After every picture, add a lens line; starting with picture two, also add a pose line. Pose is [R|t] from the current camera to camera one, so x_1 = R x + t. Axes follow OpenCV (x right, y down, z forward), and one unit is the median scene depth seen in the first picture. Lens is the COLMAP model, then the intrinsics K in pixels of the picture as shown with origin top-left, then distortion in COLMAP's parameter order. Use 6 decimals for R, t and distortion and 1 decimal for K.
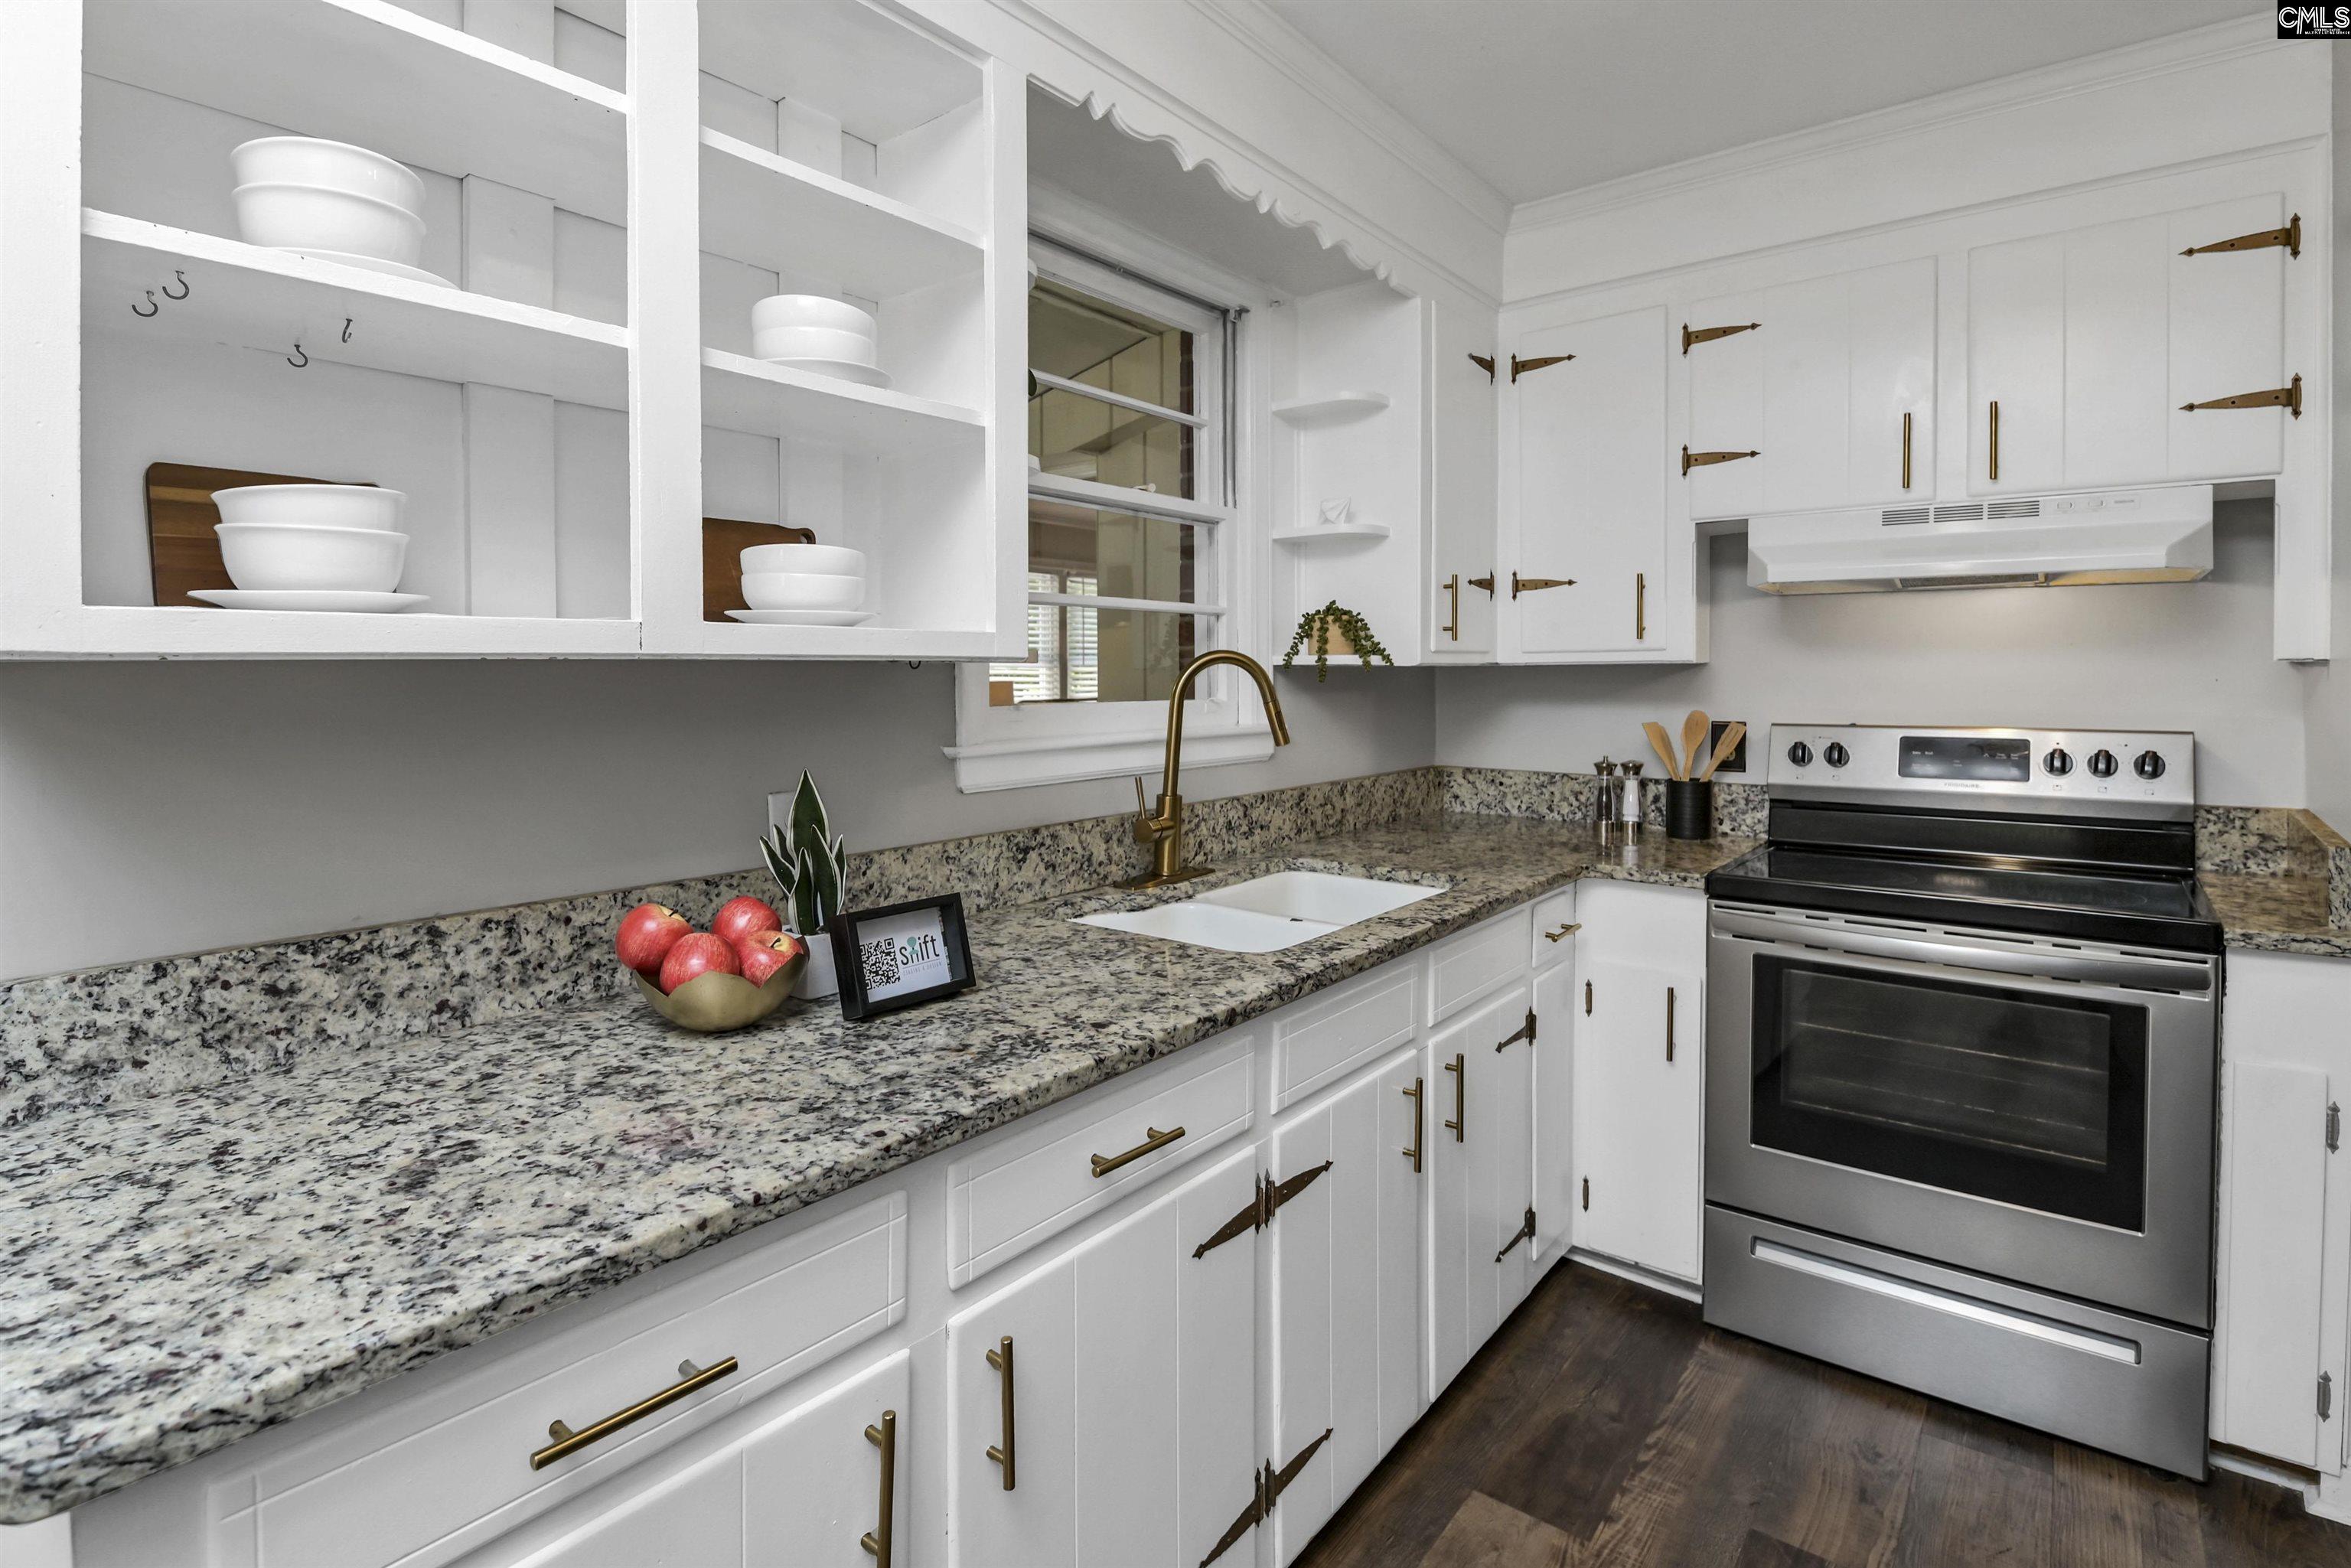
lens RADIAL K [[1147.7, 0, 1173.9], [0, 1147.7, 694.8], [0, 0, 1]] dist [0.003119, -0.007783]
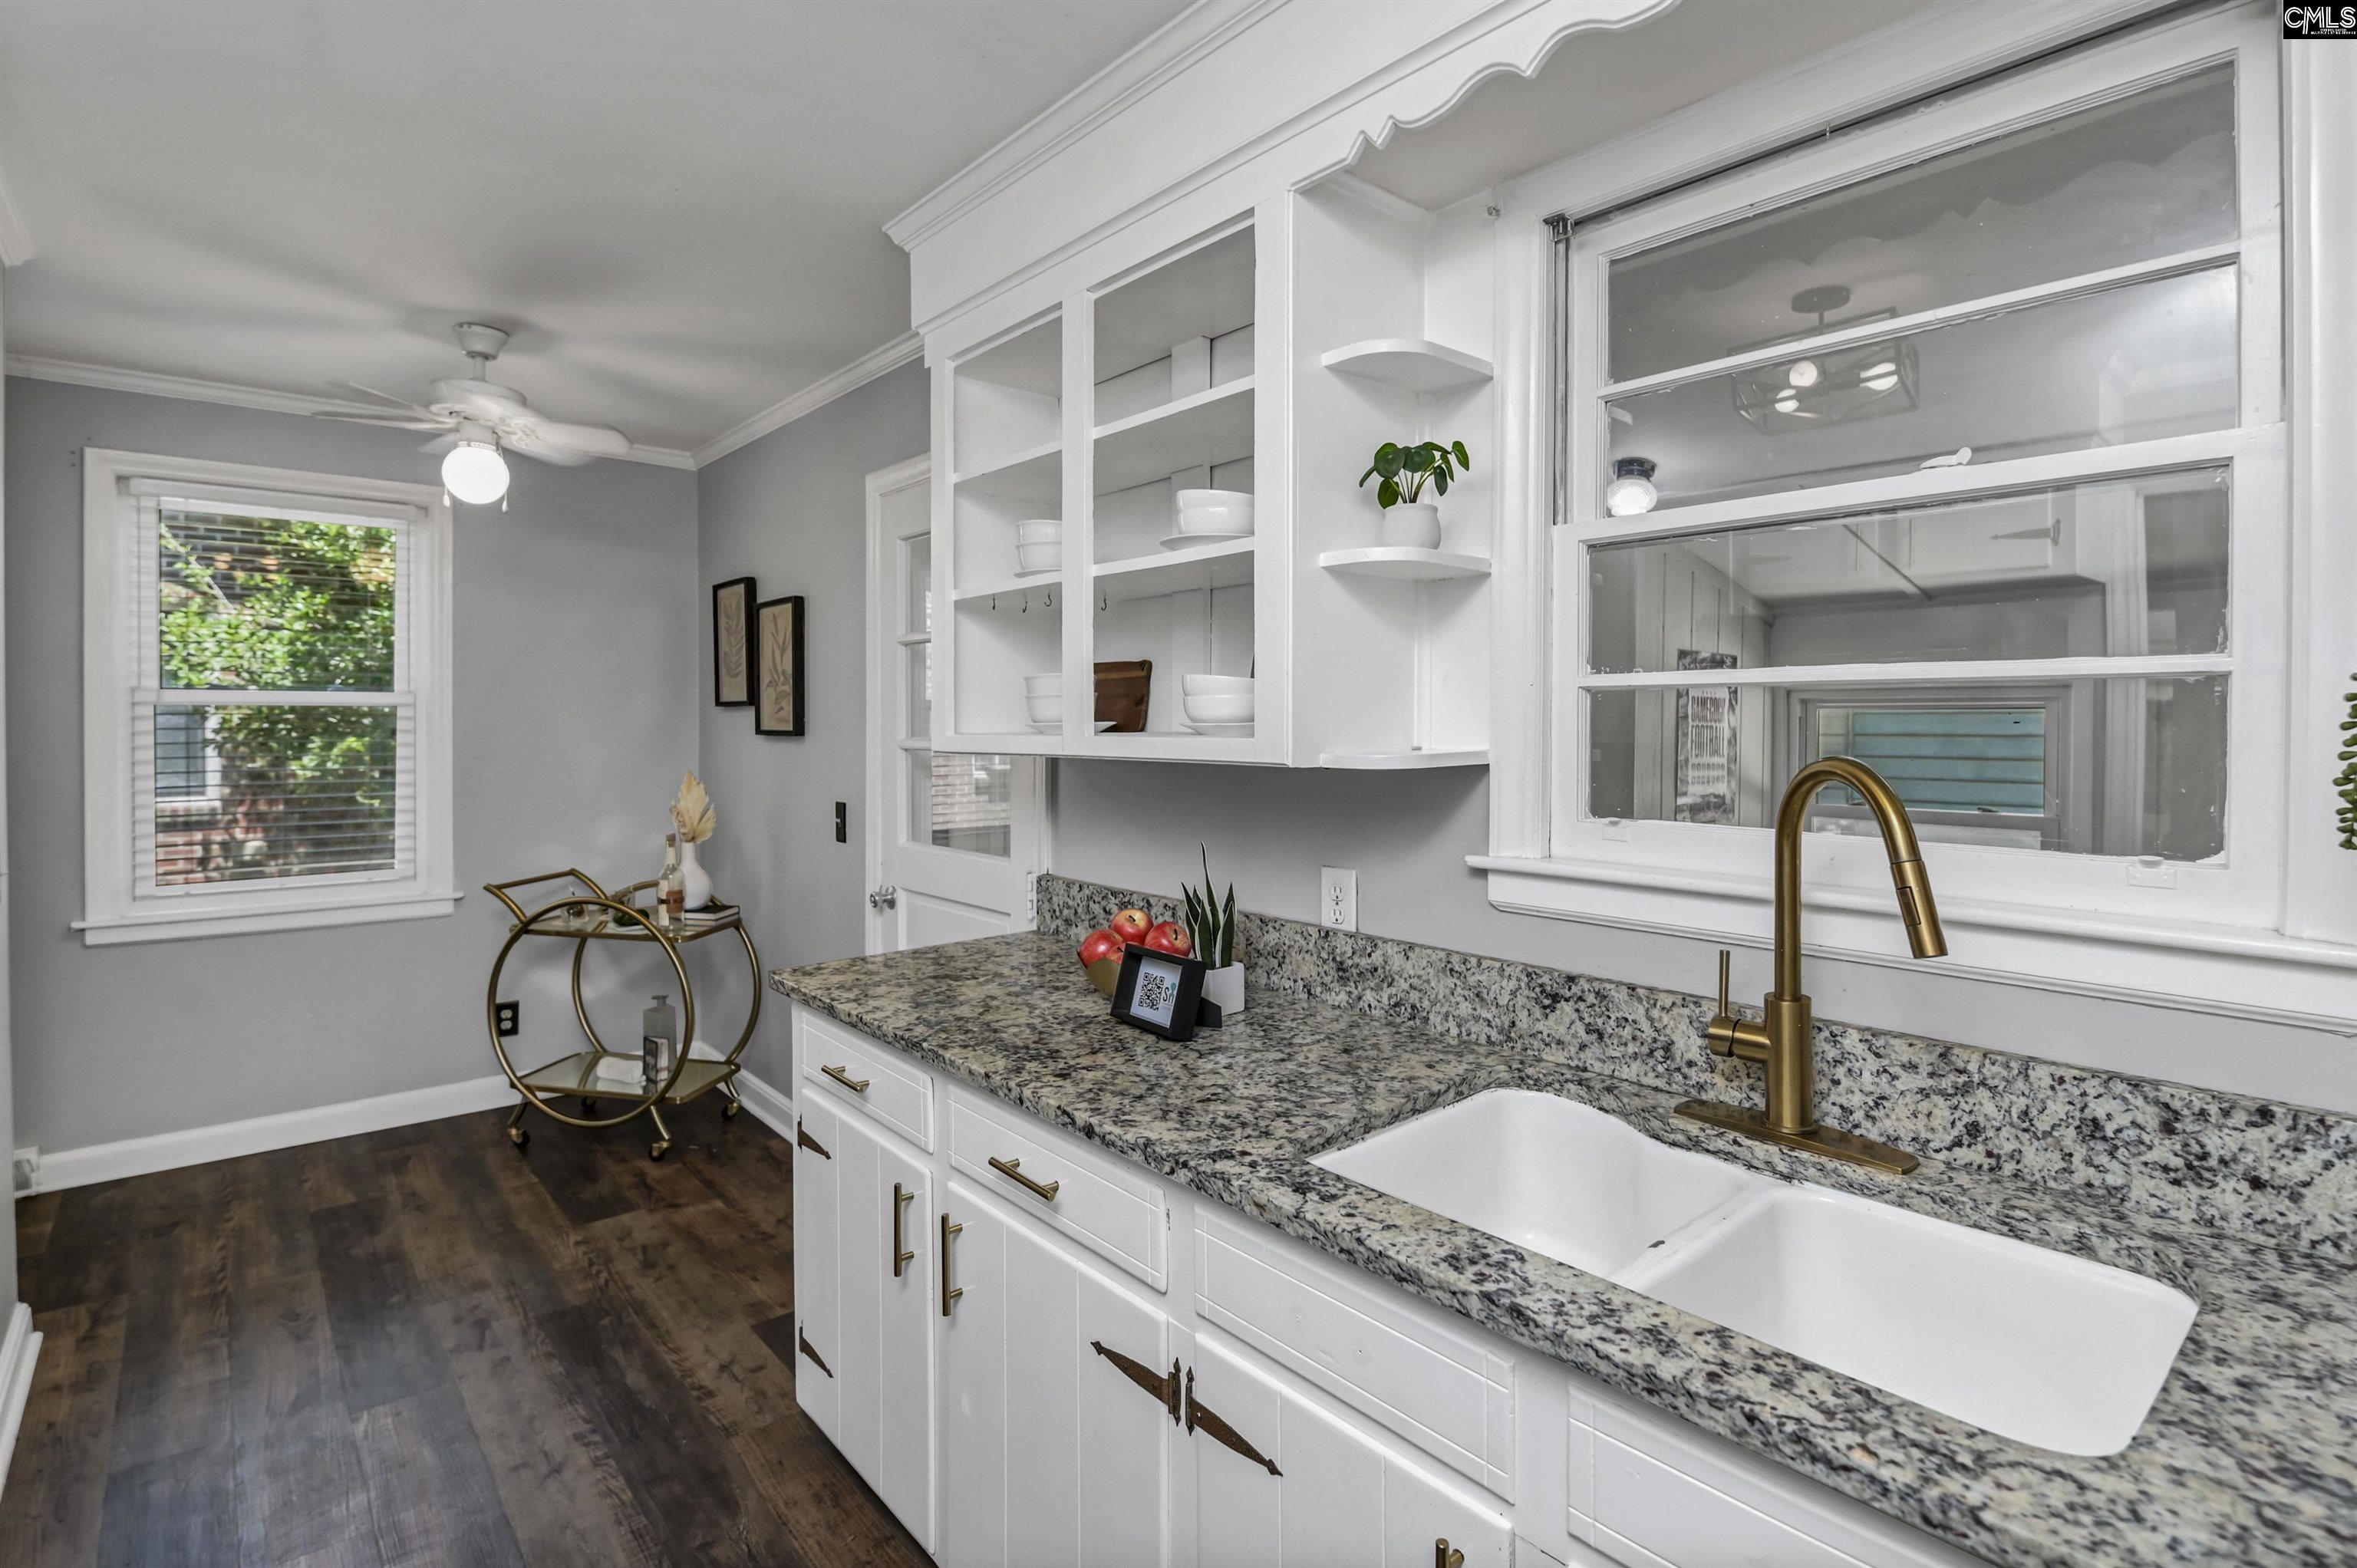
lens RADIAL K [[1130.0, 0, 1181.7], [0, 1130.0, 741.4], [0, 0, 1]] dist [-0.000920, -0.007940]
pose [[-0.189801, 0.018470, -0.981649, 0.563575], [-0.021707, 0.999500, 0.023003, -0.046697], [0.981583, 0.025674, -0.189305, 0.712713]]
